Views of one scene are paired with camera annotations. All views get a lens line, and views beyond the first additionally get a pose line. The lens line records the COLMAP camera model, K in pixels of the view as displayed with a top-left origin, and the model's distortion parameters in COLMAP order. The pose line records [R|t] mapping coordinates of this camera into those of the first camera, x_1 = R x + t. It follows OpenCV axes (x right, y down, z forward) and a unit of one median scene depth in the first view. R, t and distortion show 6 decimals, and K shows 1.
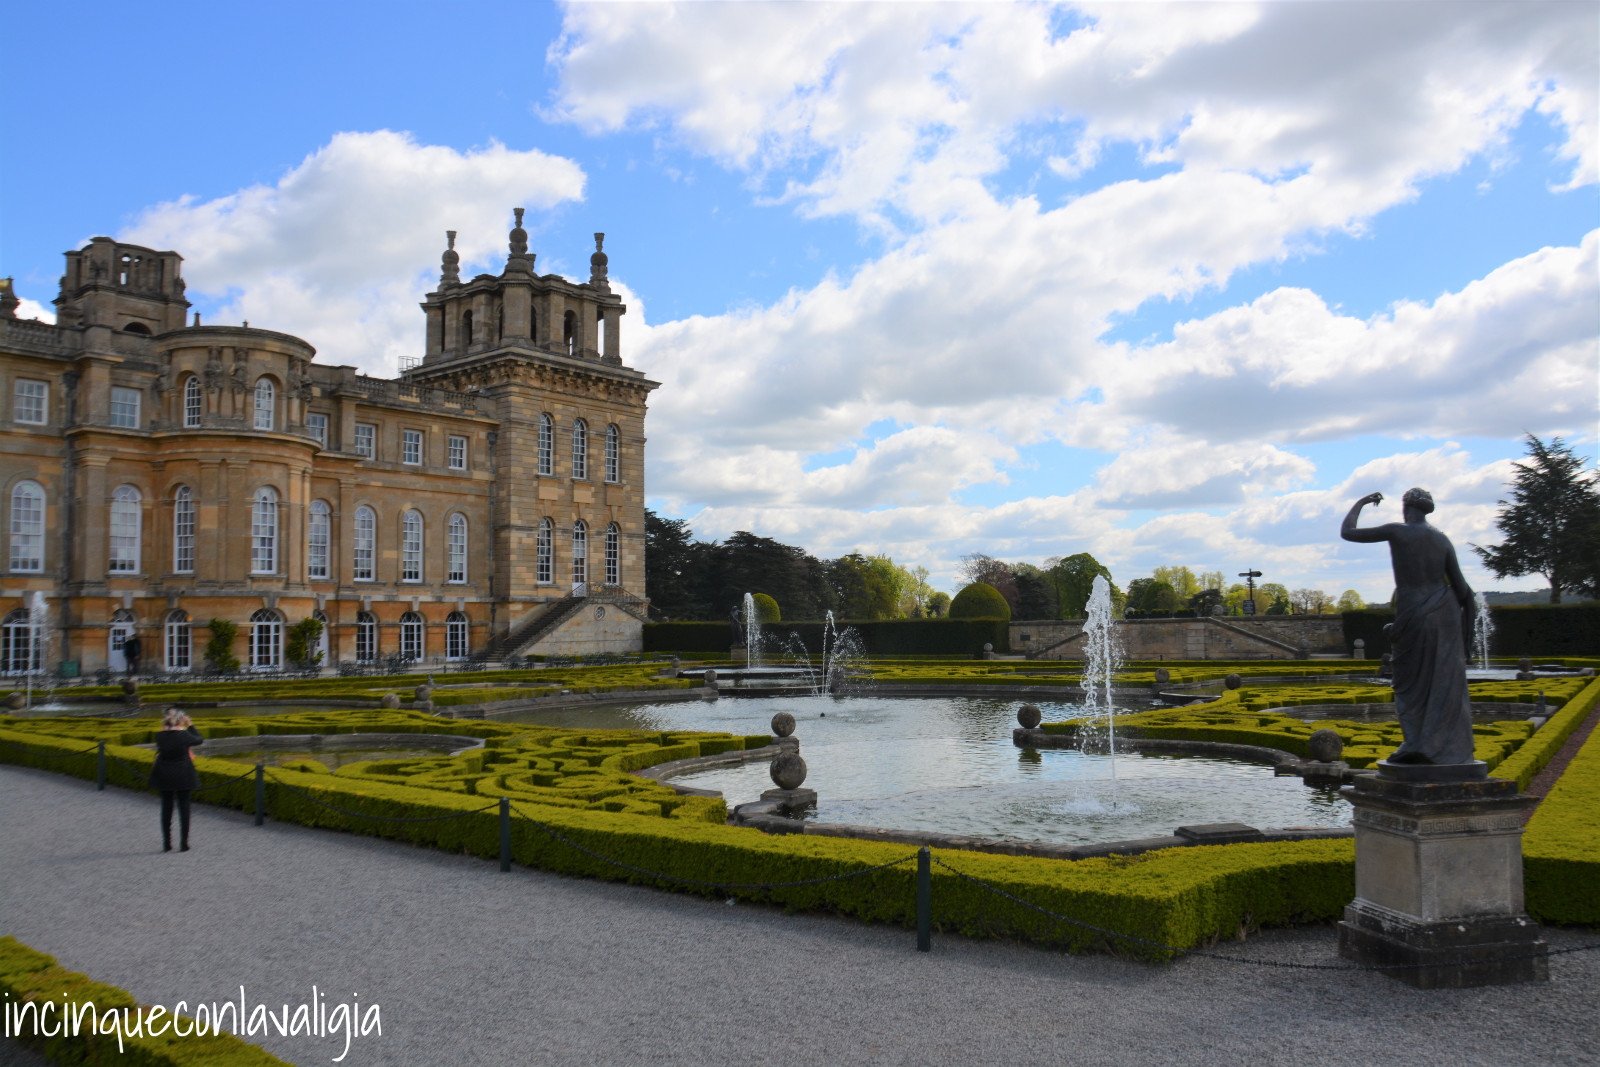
lens RADIAL K [[1226.5, 0, 800.0], [0, 1226.5, 533.5], [0, 0, 1]] dist [-0.154150, 0.101618]
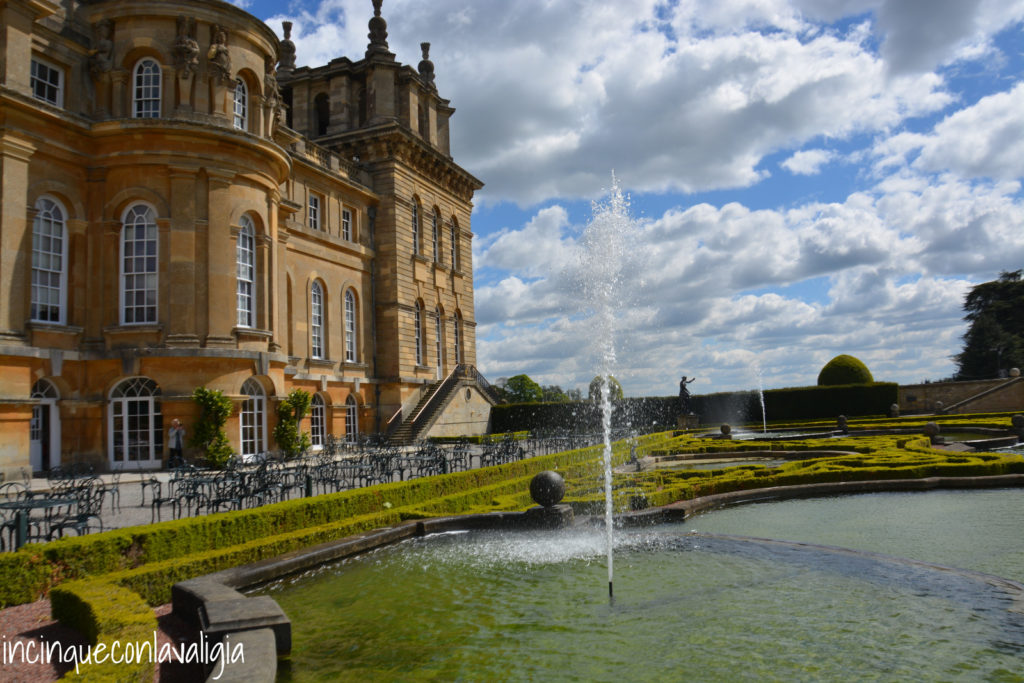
lens RADIAL K [[785.0, 0, 512.0], [0, 785.0, 341.5], [0, 0, 1]] dist [-0.154150, 0.101618]
pose [[0.953624, 0.000259, 0.301001, -0.338348], [0.011065, 0.999294, -0.035916, 0.046440], [-0.300797, 0.037581, 0.952947, 0.385971]]
